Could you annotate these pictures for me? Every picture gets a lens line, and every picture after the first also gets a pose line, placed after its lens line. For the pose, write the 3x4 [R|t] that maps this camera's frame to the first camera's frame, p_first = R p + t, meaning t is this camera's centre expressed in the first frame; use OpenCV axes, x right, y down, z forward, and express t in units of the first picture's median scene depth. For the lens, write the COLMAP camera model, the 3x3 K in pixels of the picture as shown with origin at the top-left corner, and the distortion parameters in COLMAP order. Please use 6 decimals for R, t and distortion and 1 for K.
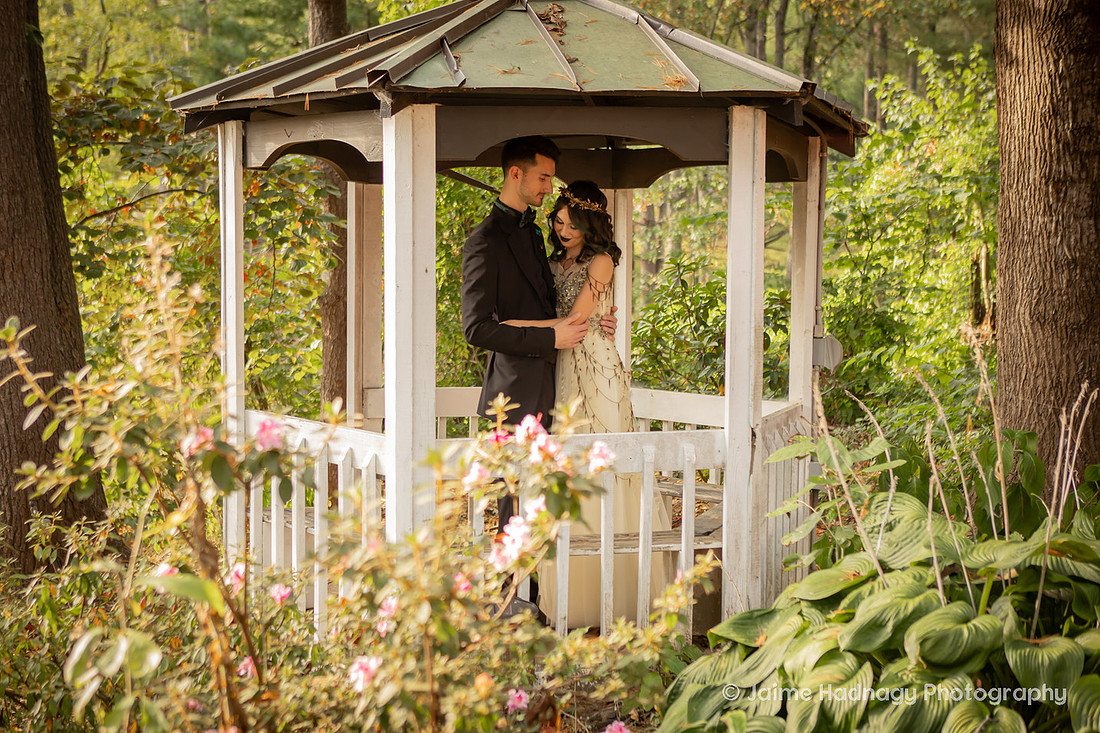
lens RADIAL K [[1562.4, 0, 478.0], [0, 1562.4, 369.3], [0, 0, 1]] dist [0.000783, 0.023126]
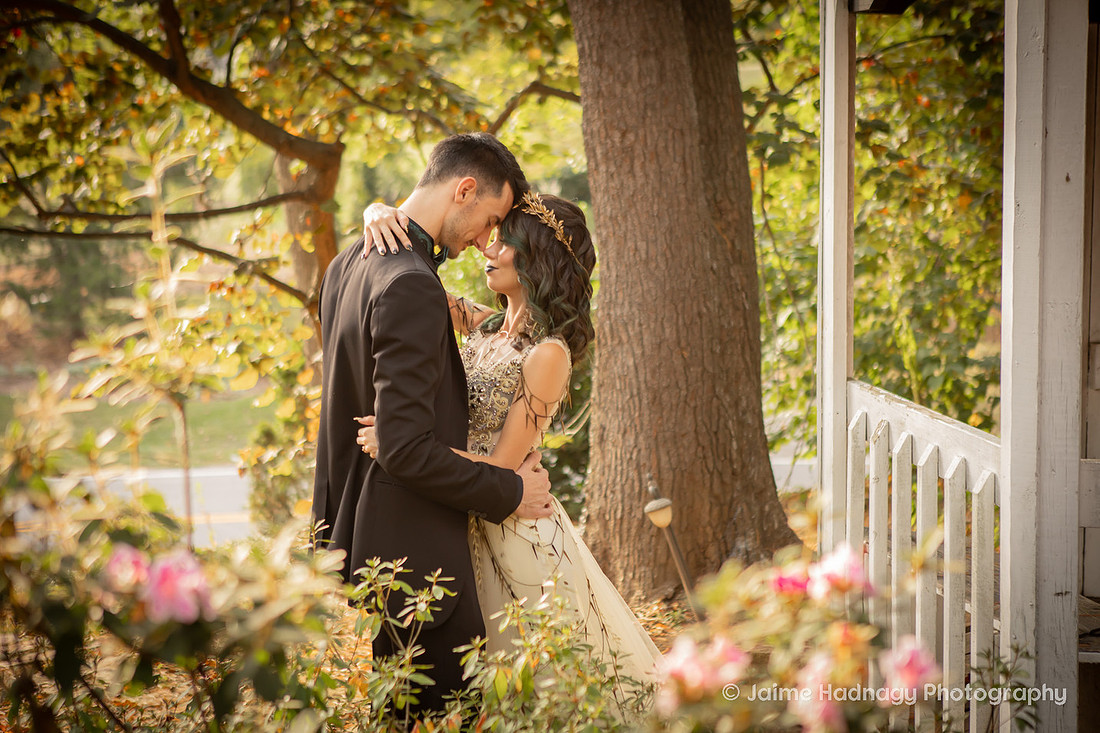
lens RADIAL K [[1922.9, 0, 552.3], [0, 1922.9, 391.8], [0, 0, 1]] dist [0.058658, 0.211823]
pose [[0.891233, 0.047139, -0.451089, 0.120927], [-0.013955, 0.996963, 0.076611, -0.034052], [0.453330, -0.061983, 0.889185, 0.238206]]
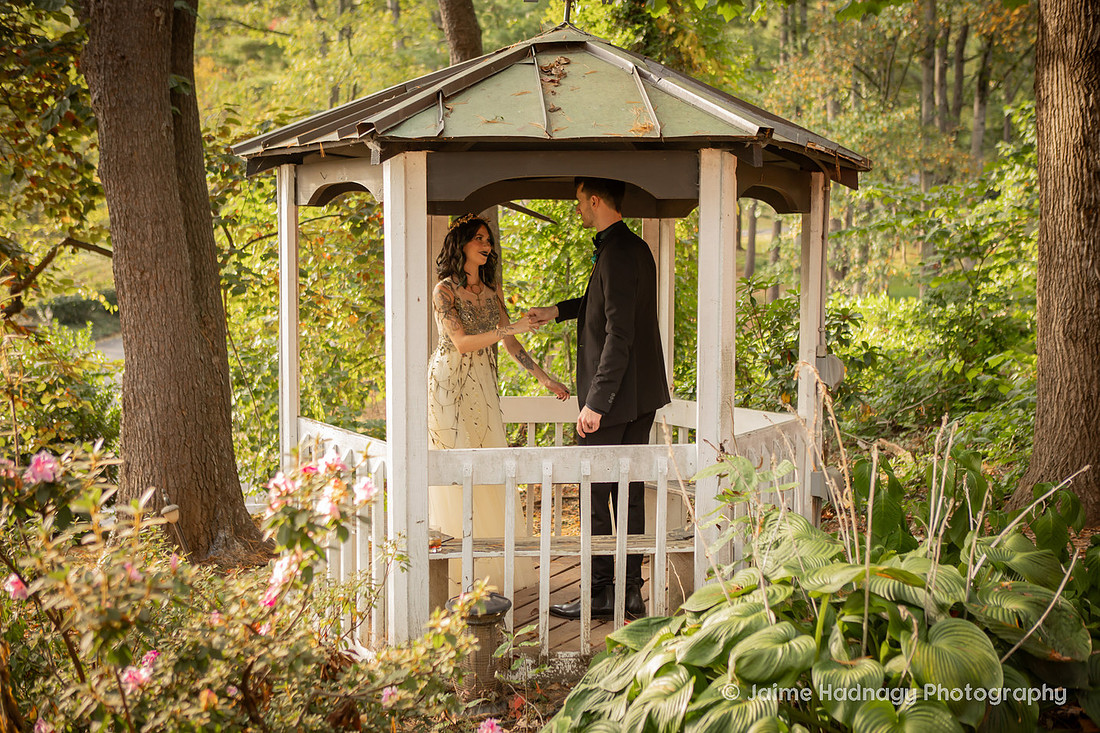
lens RADIAL K [[1380.2, 0, 529.8], [0, 1380.2, 365.6], [0, 0, 1]] dist [-0.004248, -0.013493]
pose [[0.991798, 0.008218, -0.127548, 0.163233], [-0.007812, 0.999963, 0.003678, -0.018940], [0.127573, -0.002651, 0.991826, 0.025652]]
